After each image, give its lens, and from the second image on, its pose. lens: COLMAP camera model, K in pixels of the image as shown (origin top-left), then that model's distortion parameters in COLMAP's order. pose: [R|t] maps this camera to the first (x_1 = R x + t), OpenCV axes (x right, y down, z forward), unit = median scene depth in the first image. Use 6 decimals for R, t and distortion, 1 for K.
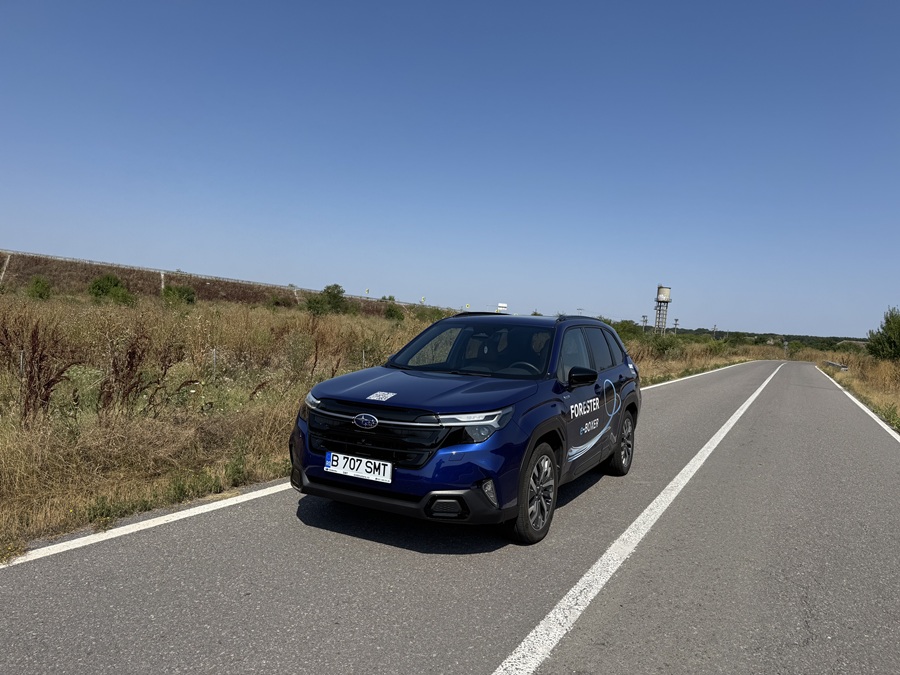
lens RADIAL K [[626.1, 0, 454.3], [0, 626.1, 341.2], [0, 0, 1]] dist [0.051411, -0.057060]
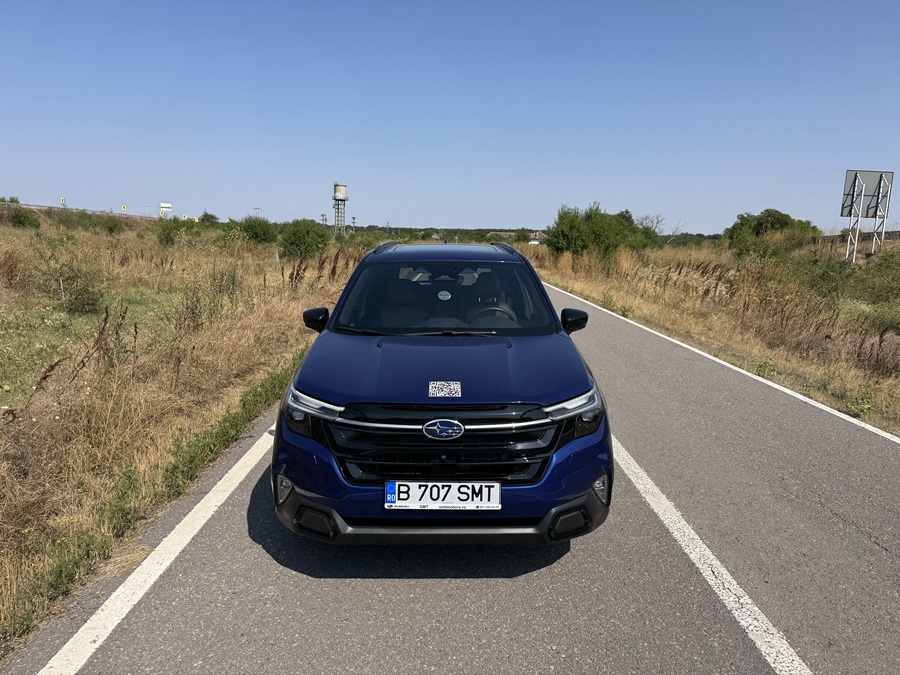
lens RADIAL K [[626.1, 0, 454.3], [0, 626.1, 340.2], [0, 0, 1]] dist [0.051411, -0.057060]
pose [[0.877090, -0.121426, 0.464725, -0.357228], [0.047584, 0.984725, 0.167490, -0.071404], [-0.477964, -0.124790, 0.869470, 0.316589]]
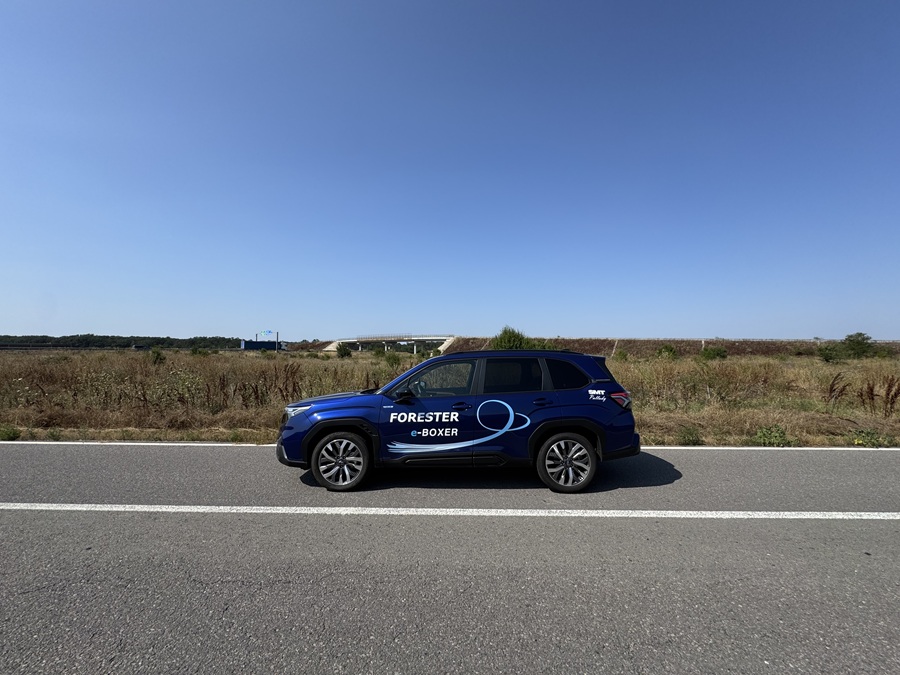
lens RADIAL K [[356.3, 0, 448.7], [0, 356.3, 336.1], [0, 0, 1]] dist [-0.001171, 0.000806]
pose [[0.461065, -0.125584, -0.878435, 1.003325], [0.006302, 0.990373, -0.138279, 0.039224], [0.887344, 0.058220, 0.457418, 0.710385]]
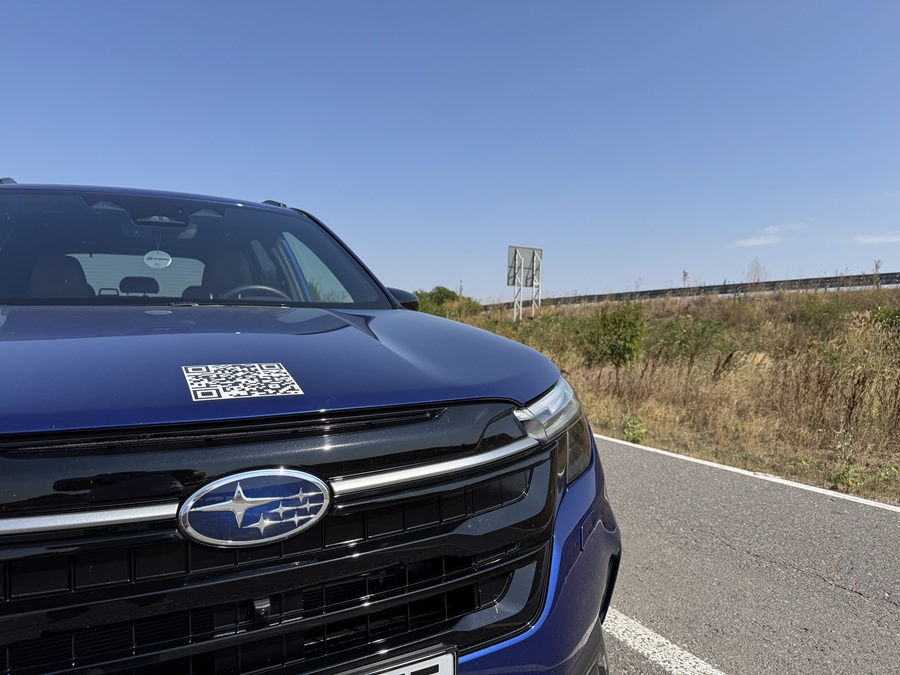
lens RADIAL K [[626.1, 0, 457.2], [0, 626.1, 338.7], [0, 0, 1]] dist [0.051411, -0.057060]
pose [[0.545741, -0.079439, 0.834180, -0.217859], [0.042772, 0.996839, 0.066947, 0.049853], [-0.836861, -0.000856, 0.547414, 0.669731]]
